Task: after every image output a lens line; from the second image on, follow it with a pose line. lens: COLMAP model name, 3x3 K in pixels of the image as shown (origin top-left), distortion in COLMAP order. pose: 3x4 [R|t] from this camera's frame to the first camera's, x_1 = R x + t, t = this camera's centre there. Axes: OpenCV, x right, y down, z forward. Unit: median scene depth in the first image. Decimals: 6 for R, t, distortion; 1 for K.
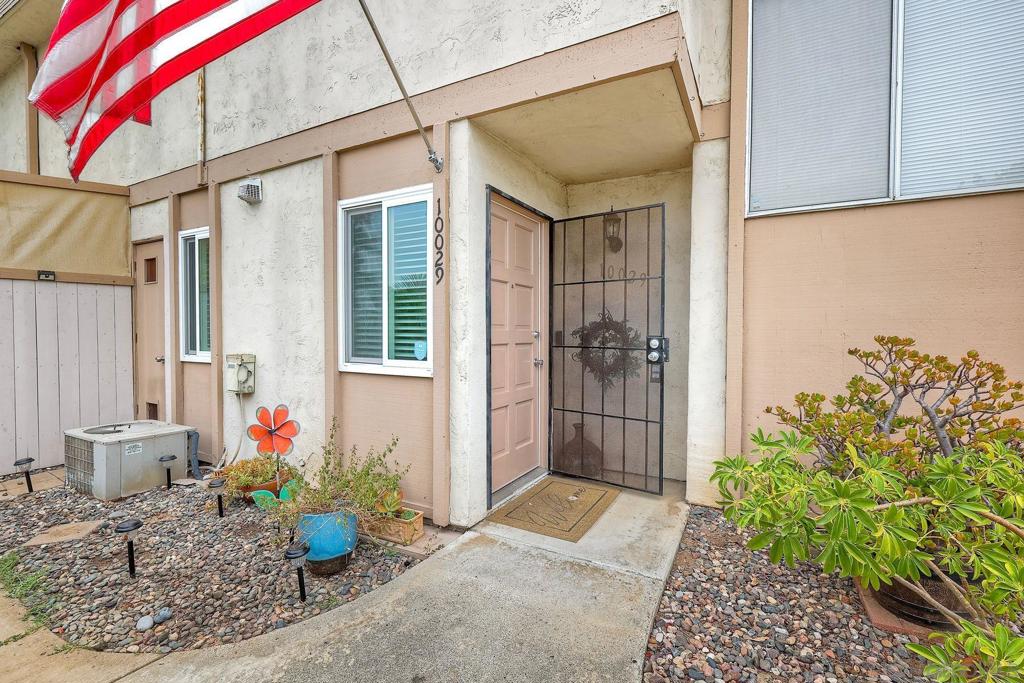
lens RADIAL K [[453.2, 0, 510.2], [0, 453.2, 352.2], [0, 0, 1]] dist [0.008319, -0.000149]
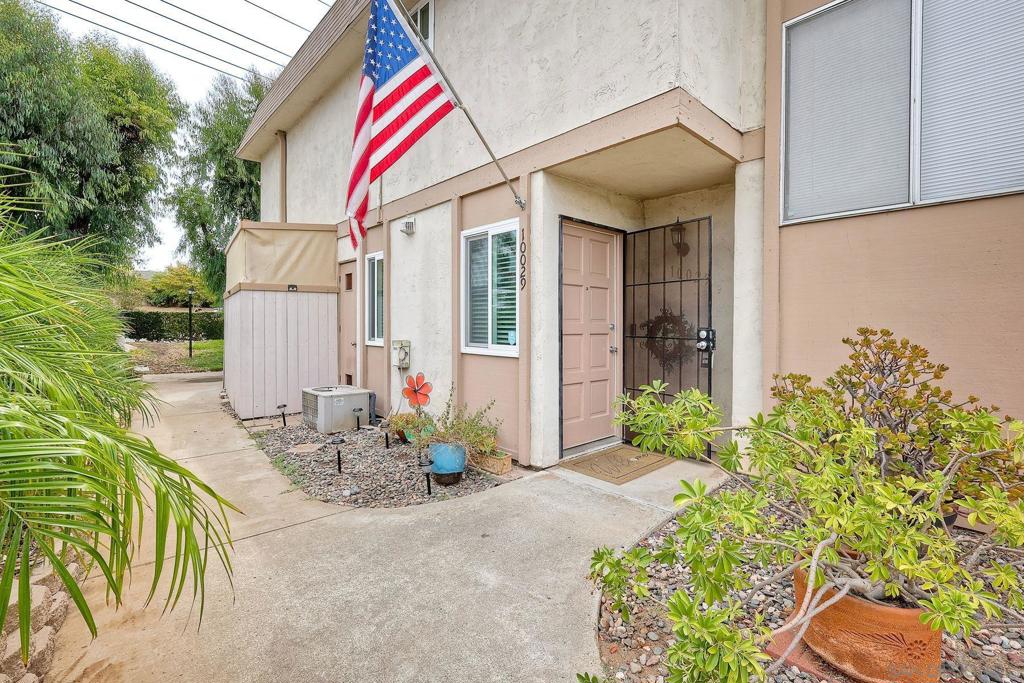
lens RADIAL K [[453.2, 0, 510.2], [0, 453.2, 352.2], [0, 0, 1]] dist [0.008319, -0.000149]
pose [[0.948927, 0.019202, -0.314911, 0.219255], [-0.014538, 0.999747, 0.017152, 0.014928], [0.315161, -0.011698, 0.948966, -0.294742]]
